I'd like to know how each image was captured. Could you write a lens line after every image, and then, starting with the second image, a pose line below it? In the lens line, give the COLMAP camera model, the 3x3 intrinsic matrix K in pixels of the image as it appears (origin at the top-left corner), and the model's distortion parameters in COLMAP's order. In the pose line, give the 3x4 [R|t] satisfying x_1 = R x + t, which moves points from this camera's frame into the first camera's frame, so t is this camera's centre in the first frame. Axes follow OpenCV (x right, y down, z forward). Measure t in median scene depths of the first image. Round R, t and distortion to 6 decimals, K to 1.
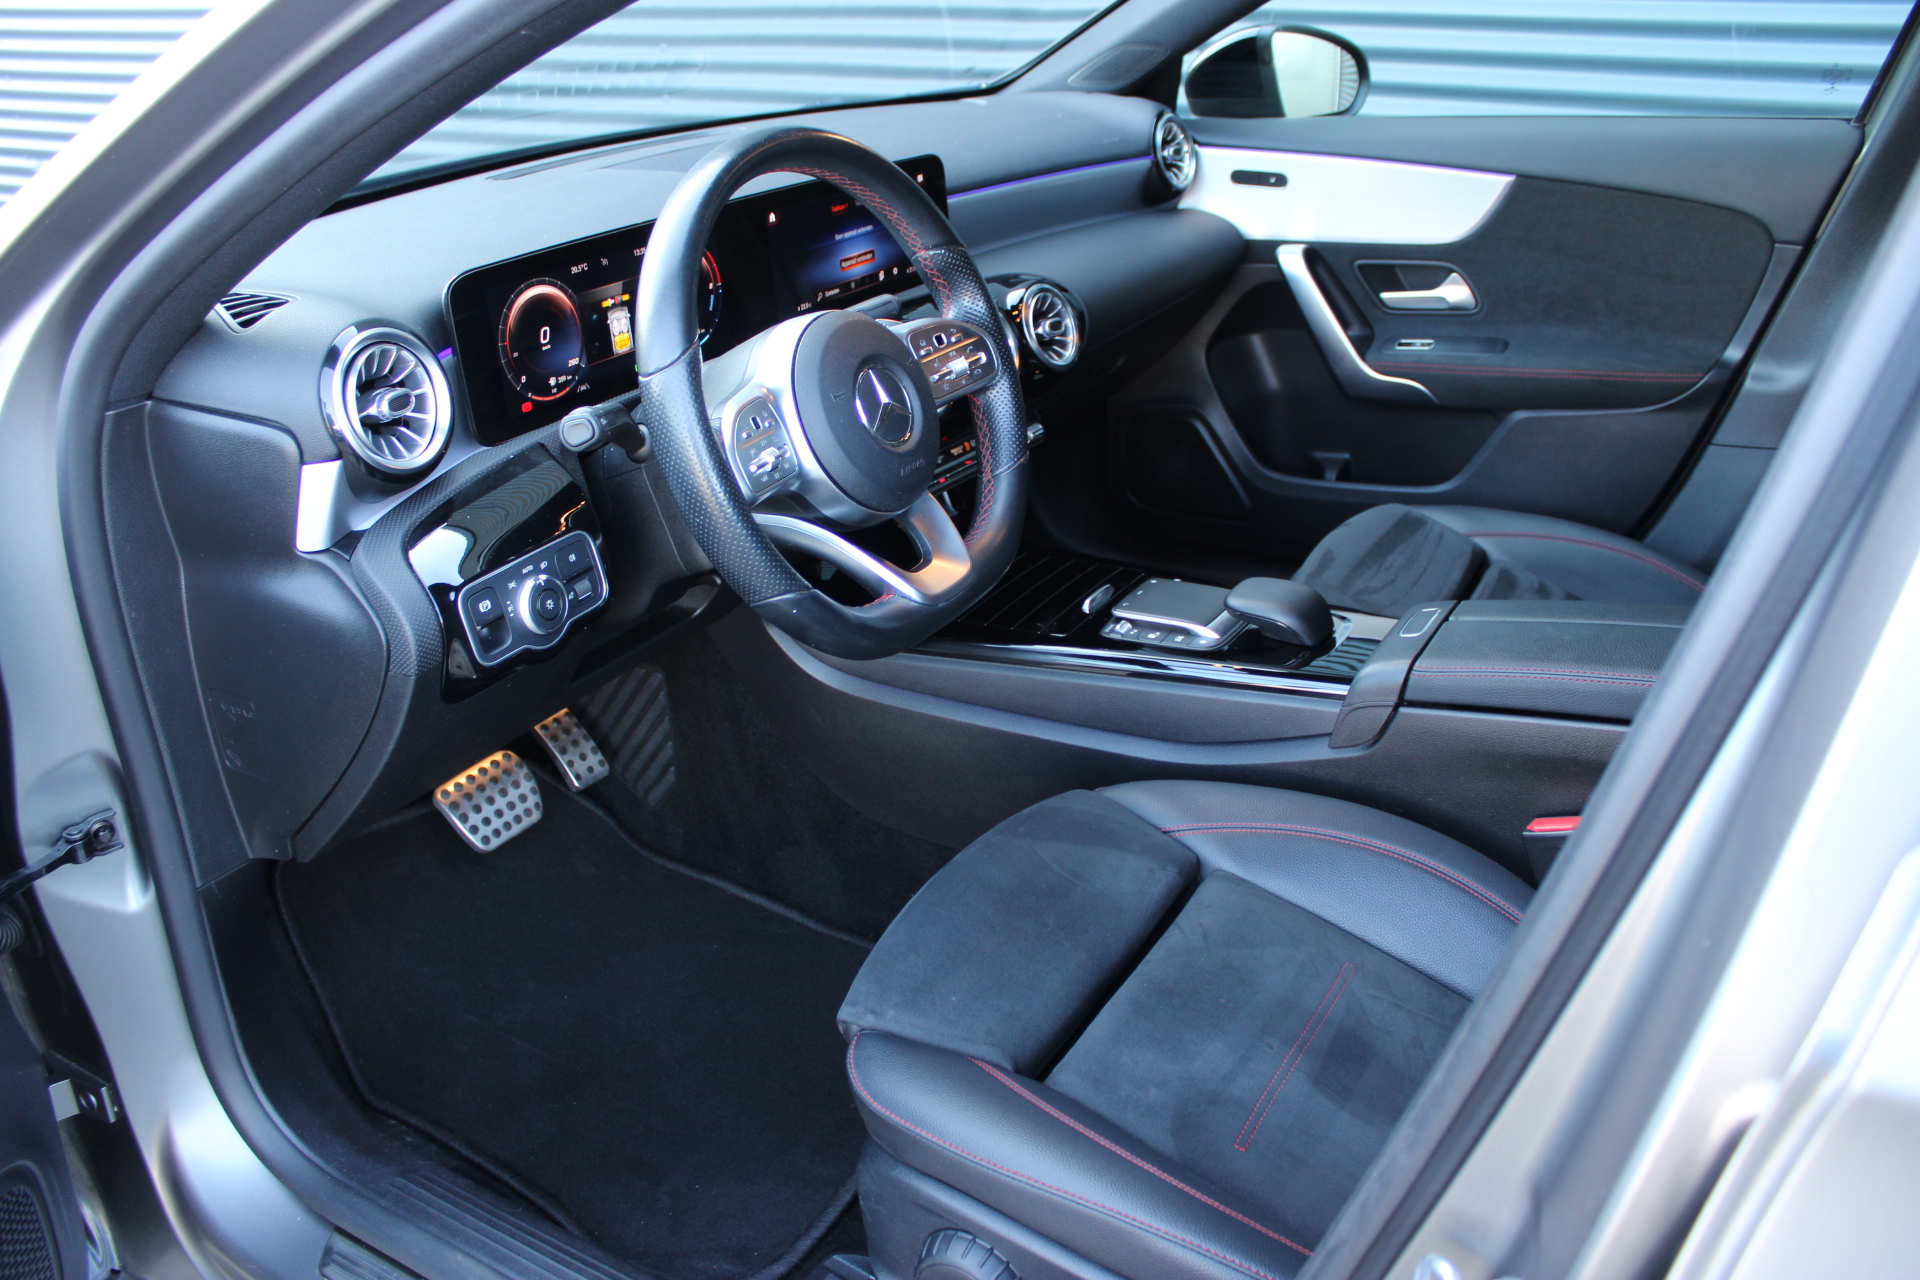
lens RADIAL K [[1616.2, 0, 960.0], [0, 1616.2, 640.0], [0, 0, 1]] dist [-0.173710, 0.168393]
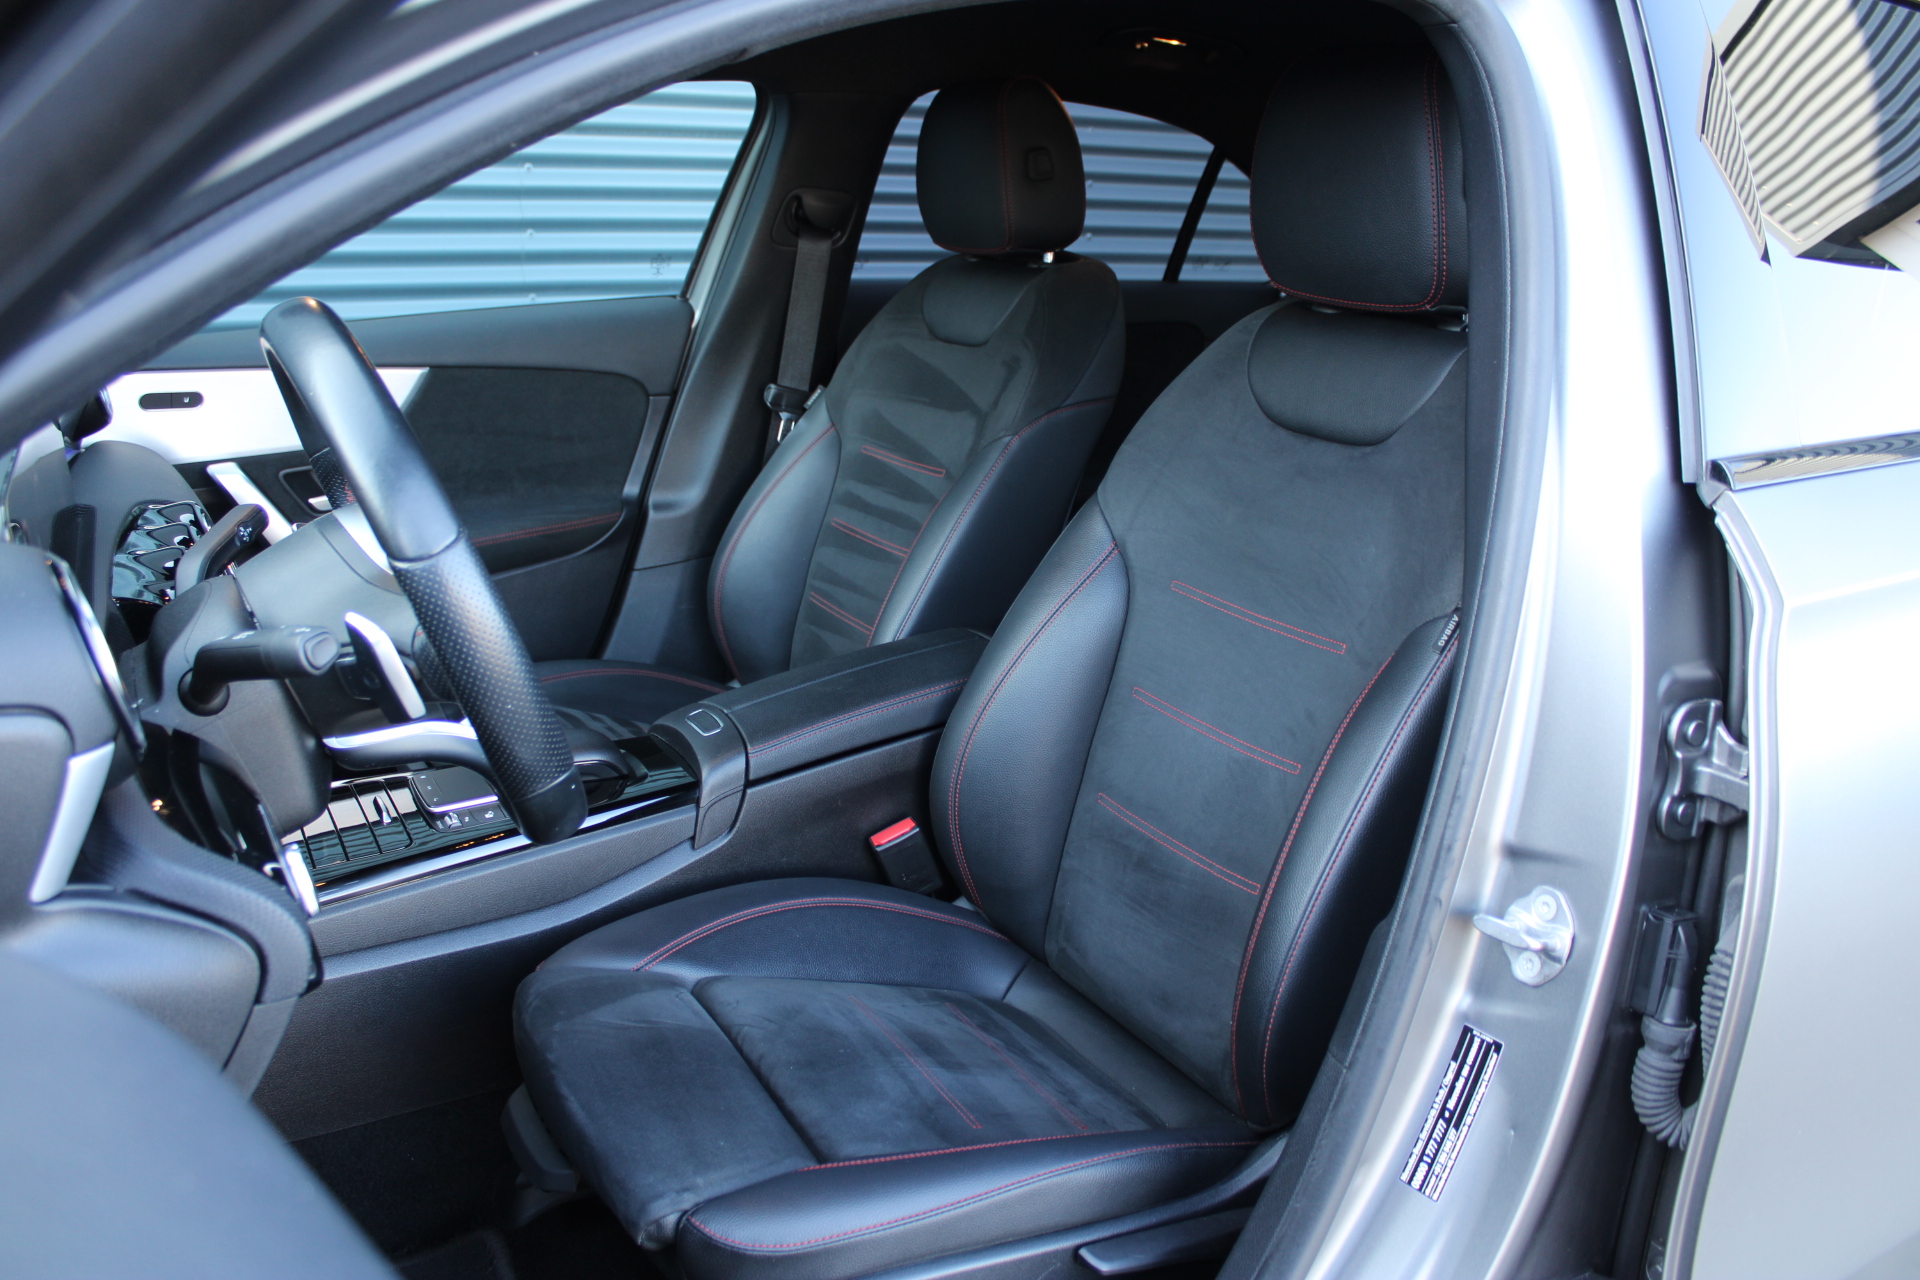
lens RADIAL K [[1616.2, 0, 960.0], [0, 1616.2, 640.0], [0, 0, 1]] dist [-0.173710, 0.168393]
pose [[0.504187, -0.198331, 0.840512, -0.421481], [0.329179, 0.943929, 0.025273, -0.026459], [-0.798396, 0.263937, 0.541203, 0.172054]]
